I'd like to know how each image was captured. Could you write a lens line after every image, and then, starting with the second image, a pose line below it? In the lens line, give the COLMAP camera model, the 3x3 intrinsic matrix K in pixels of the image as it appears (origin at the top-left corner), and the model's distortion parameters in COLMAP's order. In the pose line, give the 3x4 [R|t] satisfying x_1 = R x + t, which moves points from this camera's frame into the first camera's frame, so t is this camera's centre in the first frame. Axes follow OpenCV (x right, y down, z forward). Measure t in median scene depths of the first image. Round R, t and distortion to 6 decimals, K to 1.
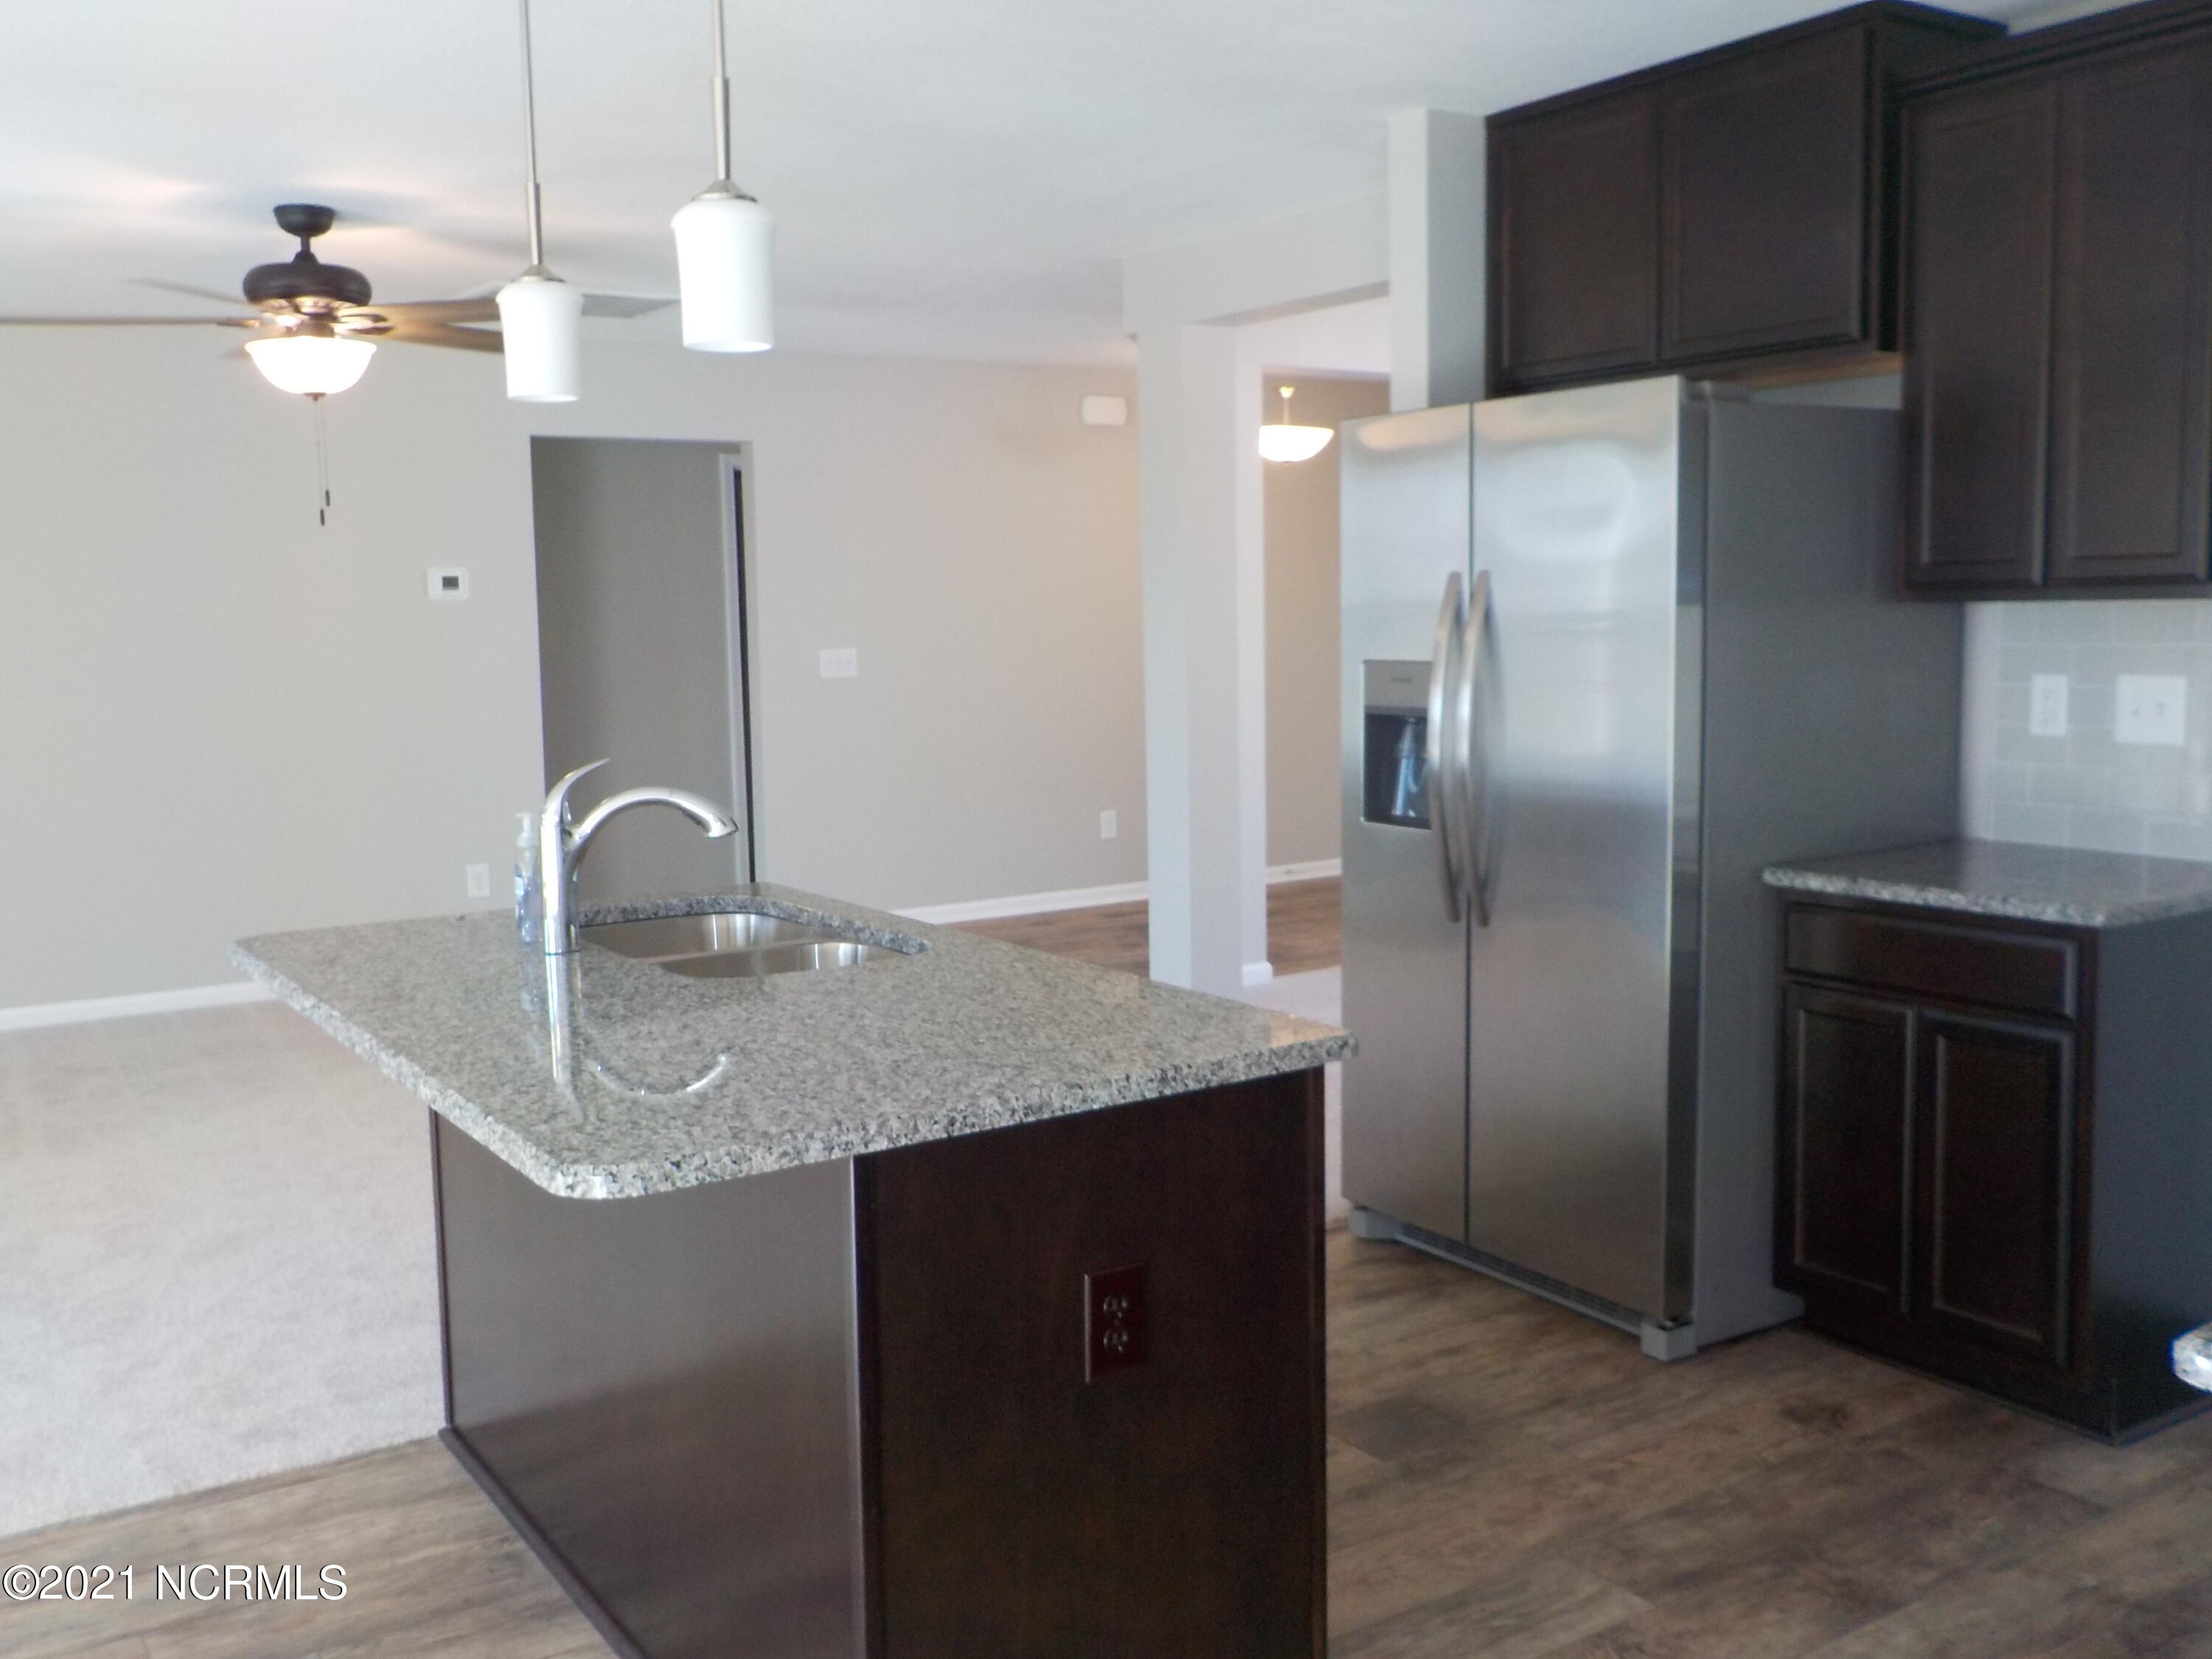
lens RADIAL K [[2000.5, 0, 1067.9], [0, 2000.5, 827.3], [0, 0, 1]] dist [-0.018803, 0.051465]
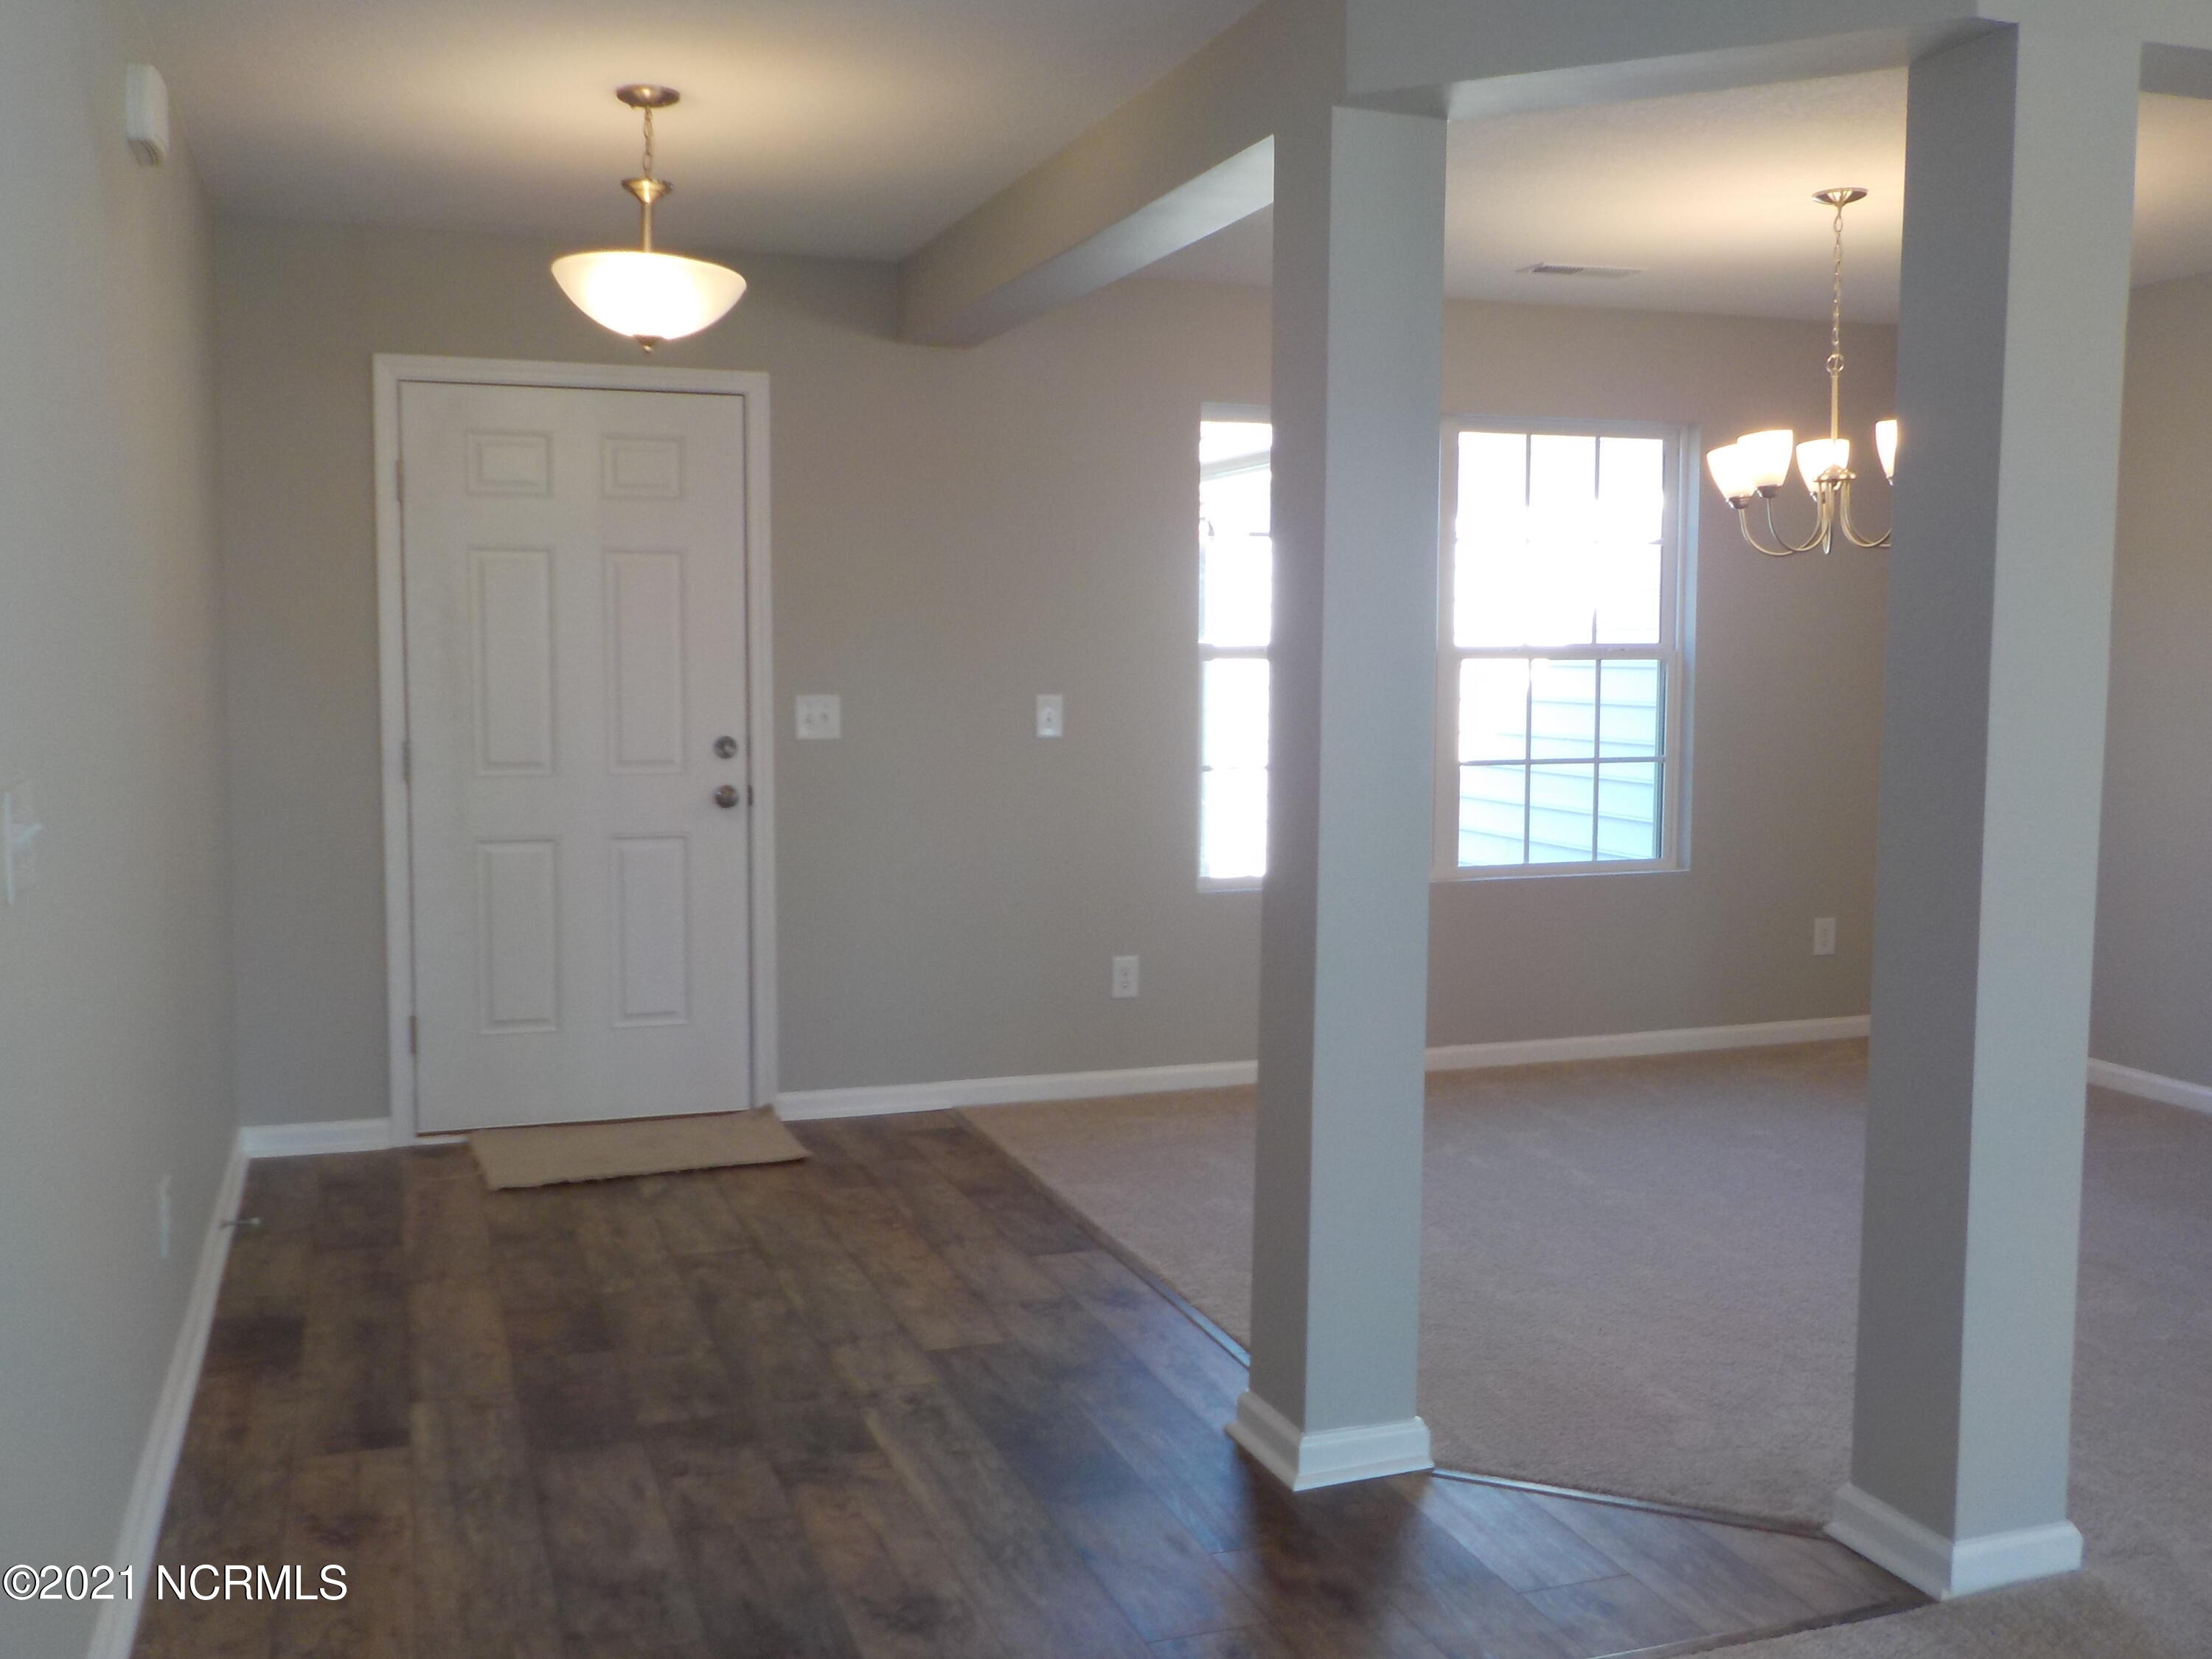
lens RADIAL K [[2003.7, 0, 1086.1], [0, 2003.7, 814.1], [0, 0, 1]] dist [-0.003102, 0.012490]
pose [[0.232662, -0.061906, 0.970585, -0.785178], [0.101041, 0.994110, 0.039186, -0.193595], [-0.967295, 0.088952, 0.237547, 1.928097]]
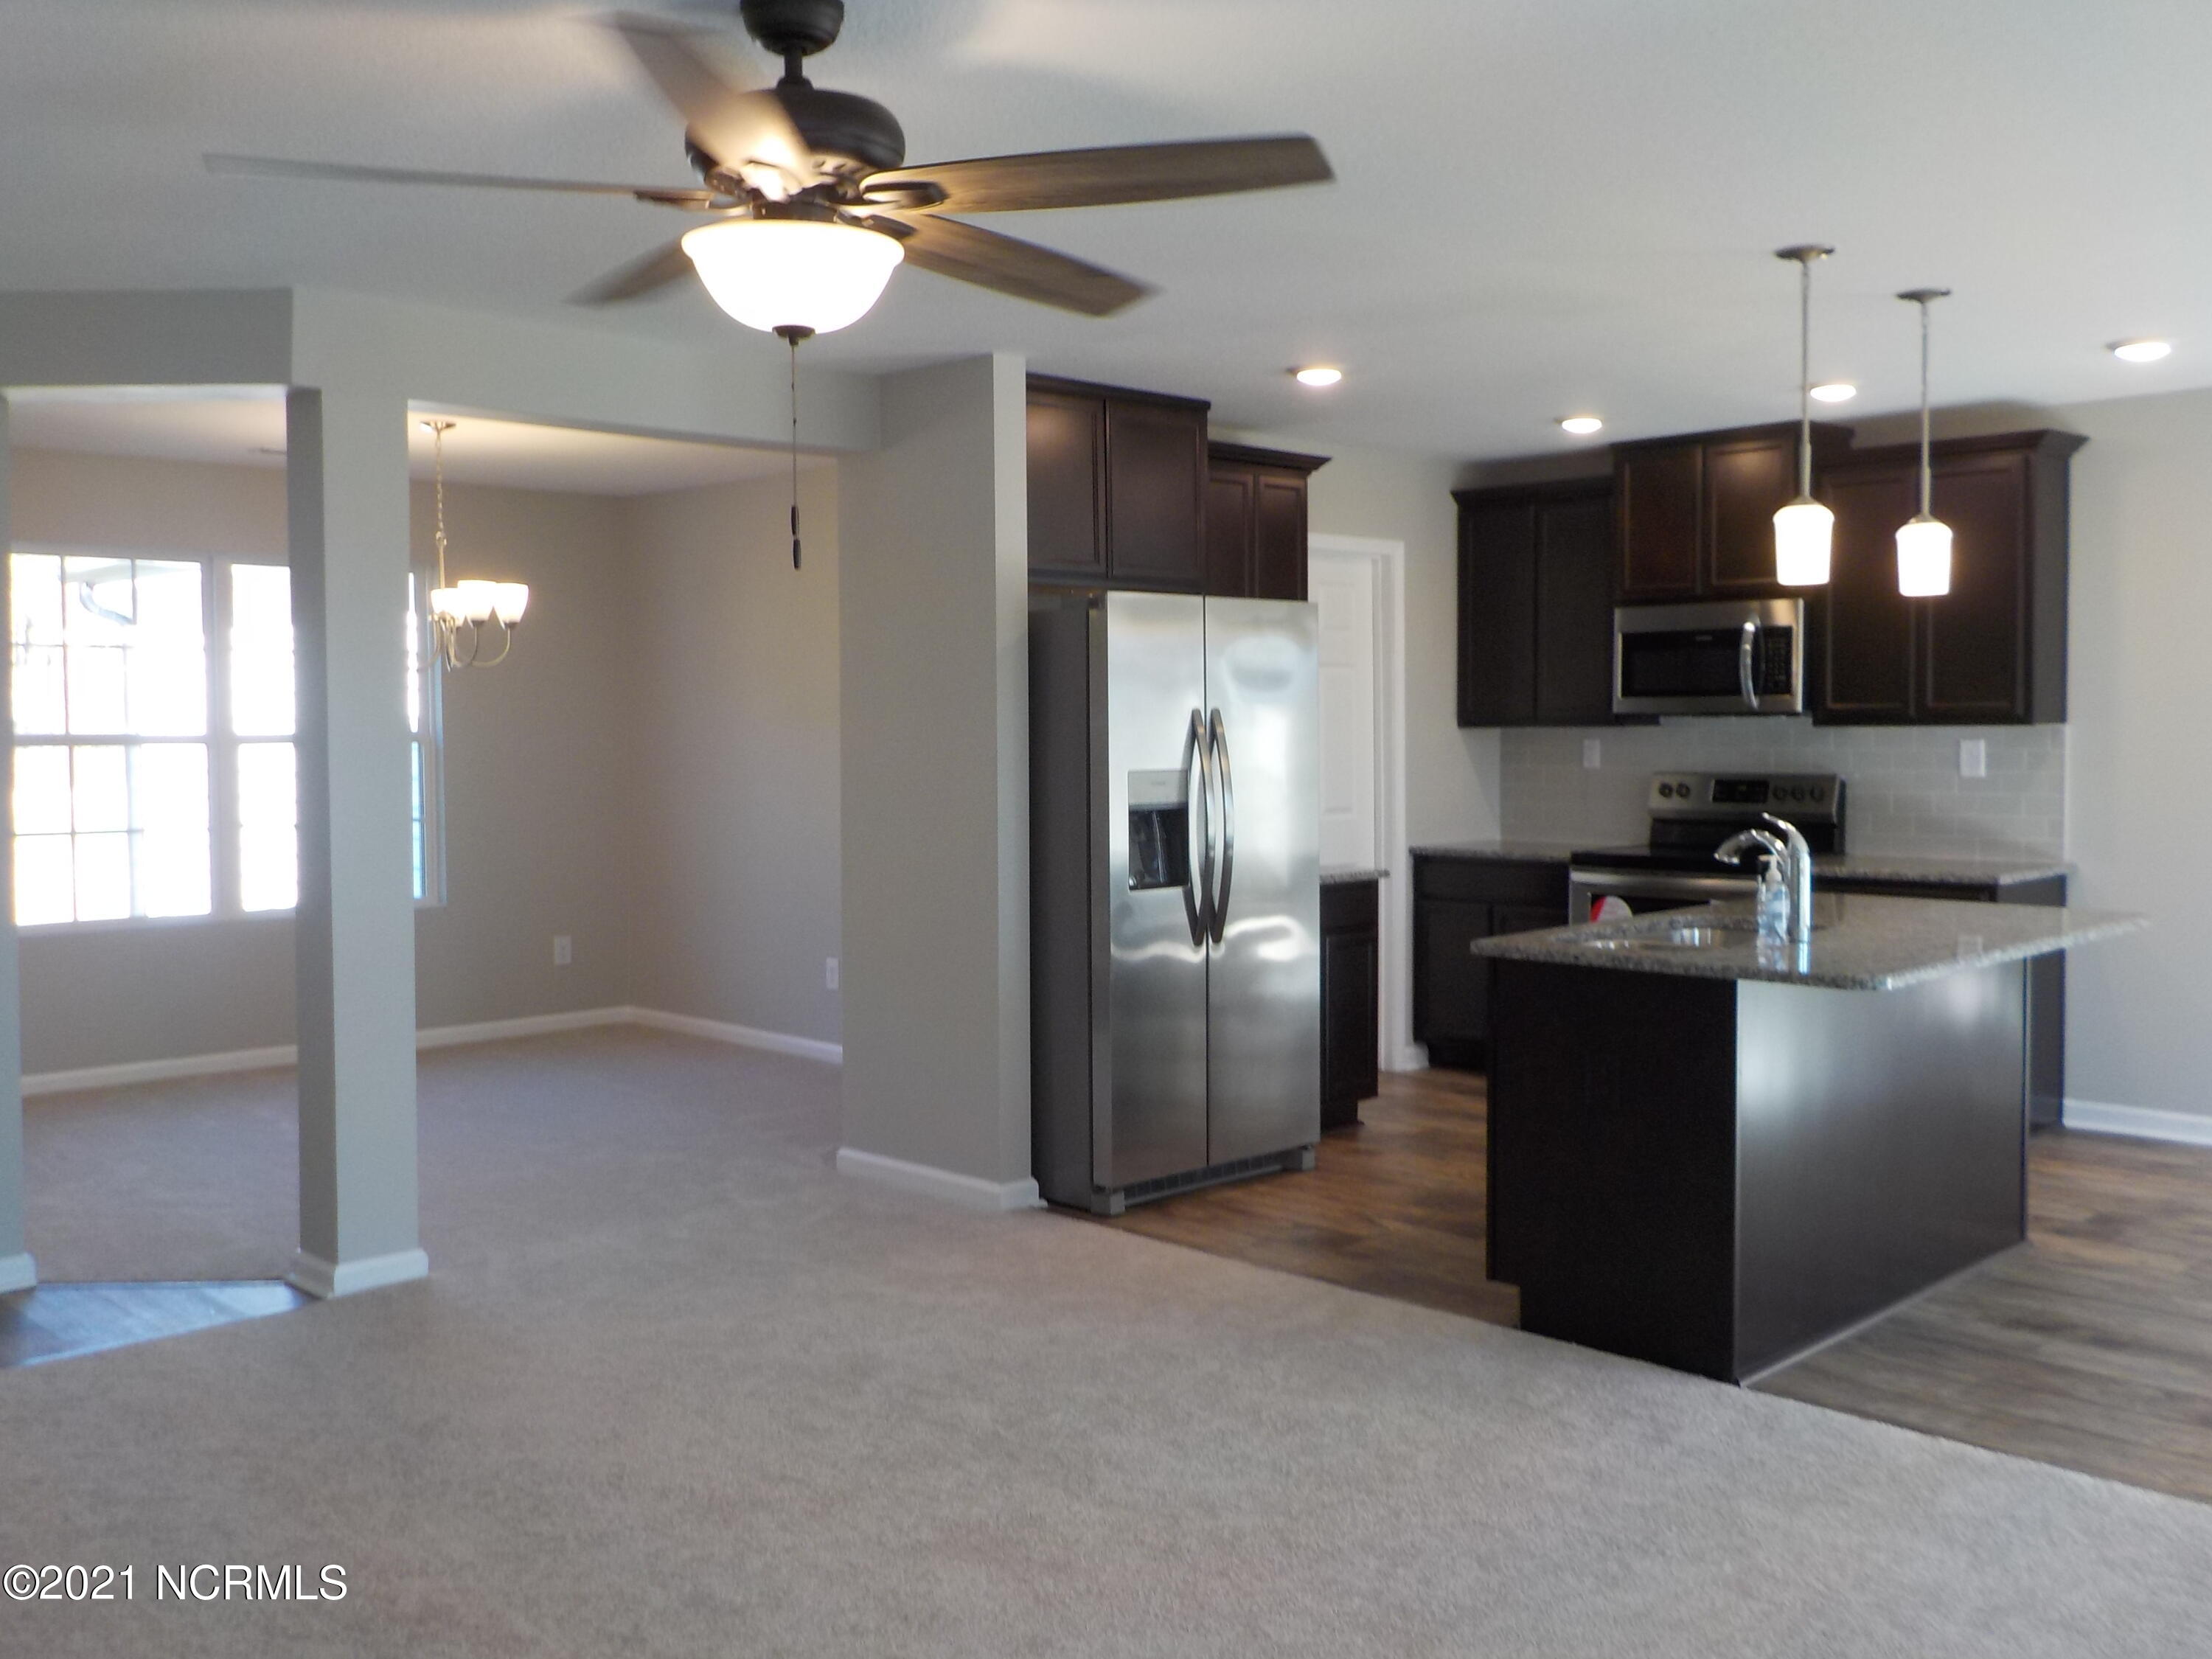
lens RADIAL K [[1986.7, 0, 1093.0], [0, 1986.7, 812.5], [0, 0, 1]] dist [0.009602, -0.017451]
pose [[-0.207969, -0.023689, 0.977849, -1.373243], [0.116595, 0.991979, 0.048829, -0.147511], [-0.971161, 0.124167, -0.203539, 1.540259]]
